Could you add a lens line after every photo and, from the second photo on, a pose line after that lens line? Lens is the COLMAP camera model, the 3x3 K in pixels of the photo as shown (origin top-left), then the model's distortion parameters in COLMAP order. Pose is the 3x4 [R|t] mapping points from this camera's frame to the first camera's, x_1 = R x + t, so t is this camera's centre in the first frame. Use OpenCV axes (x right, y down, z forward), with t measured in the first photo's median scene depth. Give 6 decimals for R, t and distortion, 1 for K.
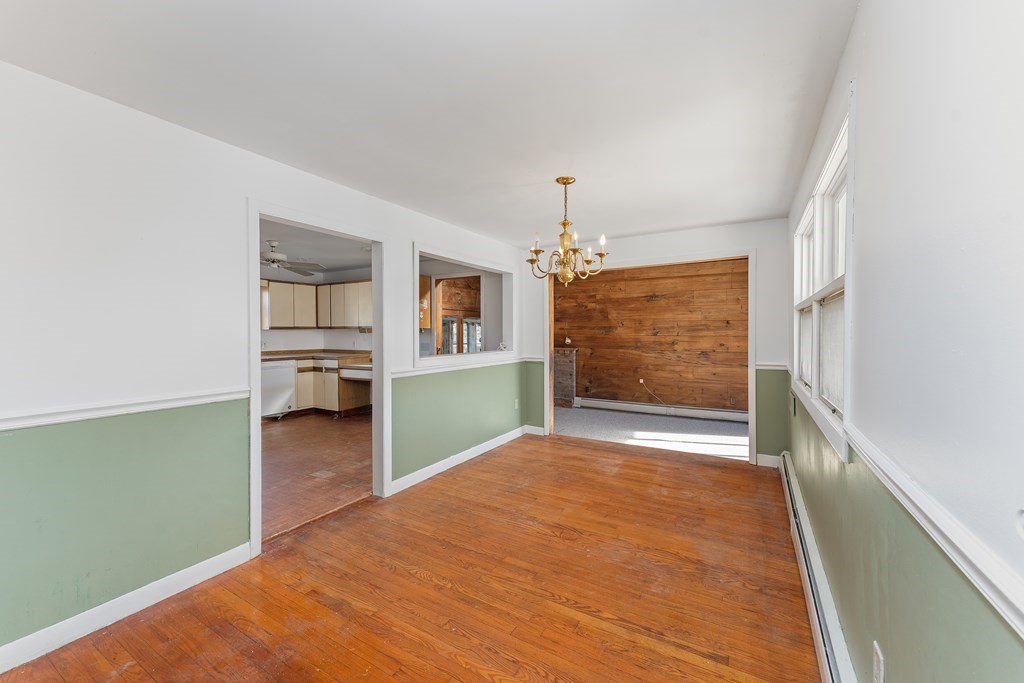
lens RADIAL K [[408.6, 0, 511.4], [0, 408.6, 337.1], [0, 0, 1]] dist [0.000159, -0.000028]
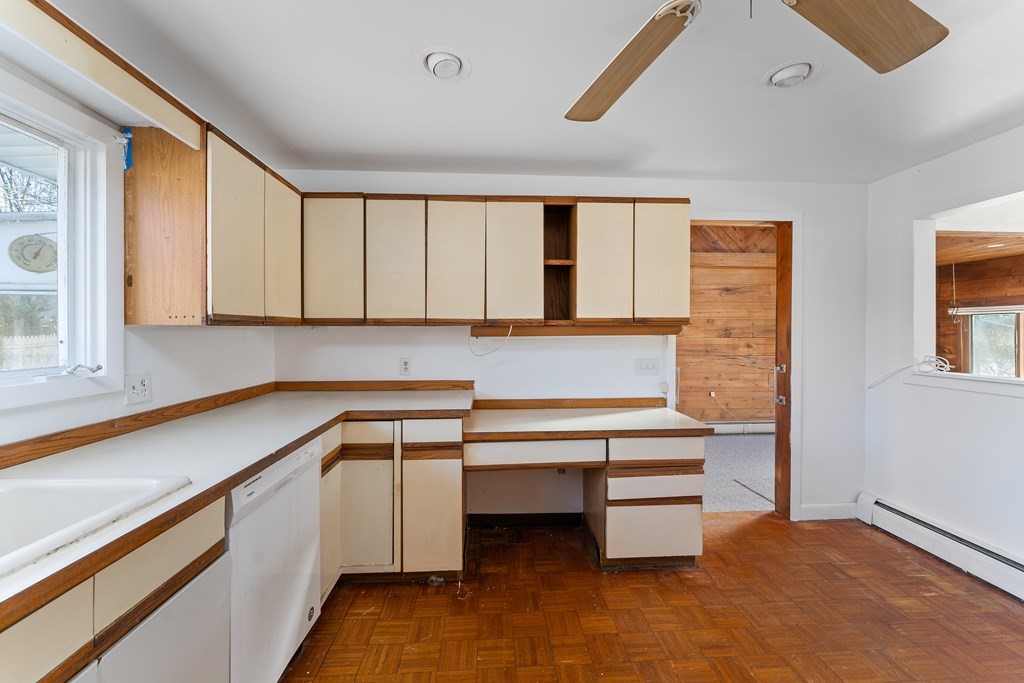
lens RADIAL K [[407.2, 0, 510.1], [0, 407.2, 331.8], [0, 0, 1]] dist [0.002384, 0.000187]
pose [[0.832862, 0.001312, 0.553479, -0.472795], [0.005392, 0.999930, -0.010484, -0.008849], [-0.553454, 0.011716, 0.832797, 0.572867]]
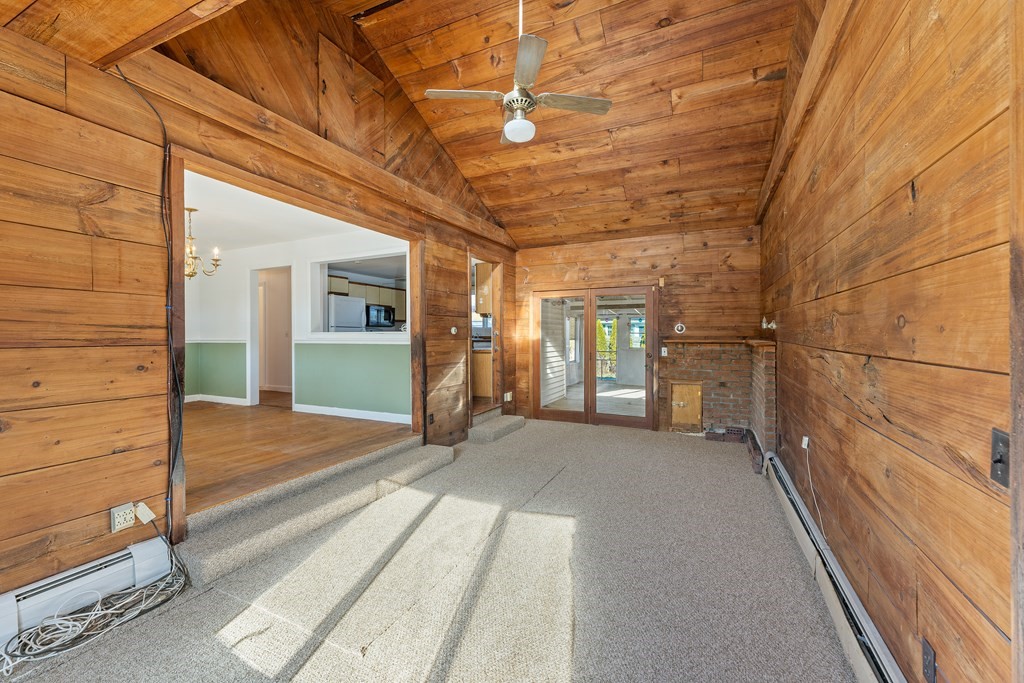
lens RADIAL K [[408.6, 0, 511.4], [0, 408.6, 337.1], [0, 0, 1]] dist [0.000159, -0.000028]
pose [[0.078580, 0.007403, -0.996880, 0.644751], [-0.008361, 0.999942, 0.006767, 0.024355], [0.996873, 0.007803, 0.078637, 0.767506]]
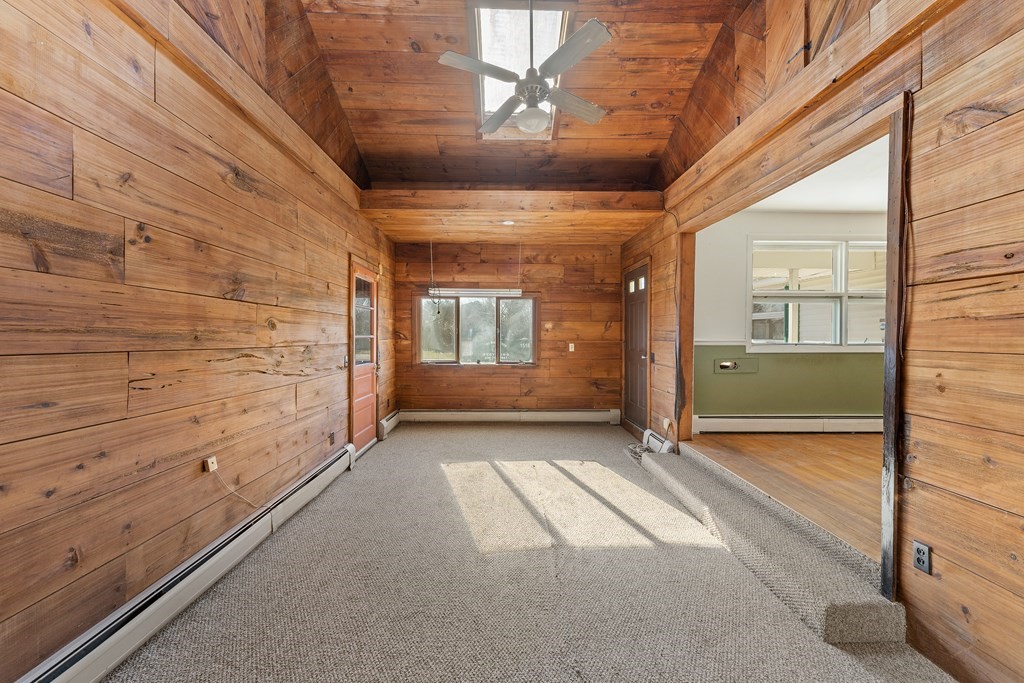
lens RADIAL K [[407.1, 0, 512.0], [0, 407.1, 341.5], [0, 0, 1]] dist [0.001832, 0.000139]
pose [[-0.527467, -0.011822, 0.849493, -0.018395], [0.007137, 0.999806, 0.018345, 0.023300], [-0.849546, 0.015739, -0.527280, 1.007318]]
